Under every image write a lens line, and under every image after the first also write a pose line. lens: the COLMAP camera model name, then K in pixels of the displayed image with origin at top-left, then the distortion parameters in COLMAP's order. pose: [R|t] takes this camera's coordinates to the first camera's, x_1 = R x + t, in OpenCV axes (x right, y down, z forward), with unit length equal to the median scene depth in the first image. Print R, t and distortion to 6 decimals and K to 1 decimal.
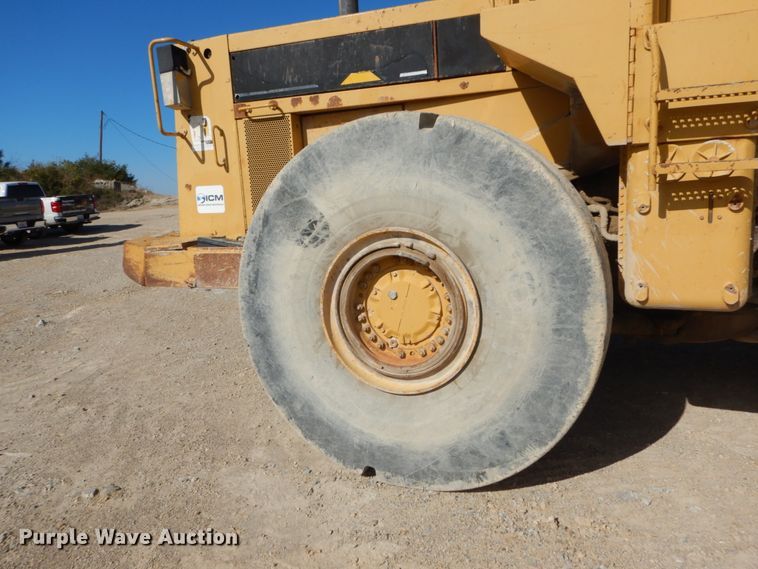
lens RADIAL K [[546.6, 0, 373.7], [0, 546.6, 291.6], [0, 0, 1]] dist [0.013490, 0.003995]
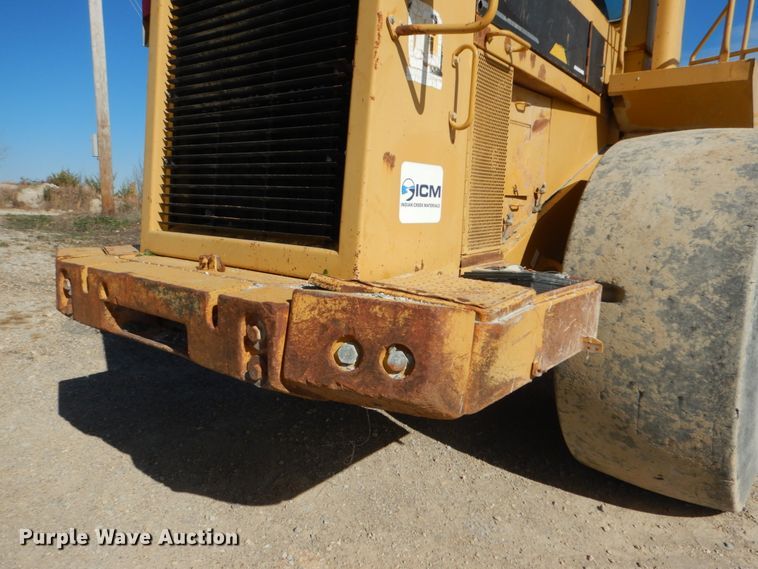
lens RADIAL K [[546.6, 0, 399.4], [0, 546.6, 289.2], [0, 0, 1]] dist [0.013490, 0.003995]
pose [[0.284324, -0.101084, 0.953384, -0.869330], [0.125347, 0.989810, 0.067564, -0.141089], [-0.950499, 0.100294, 0.294098, 1.028953]]
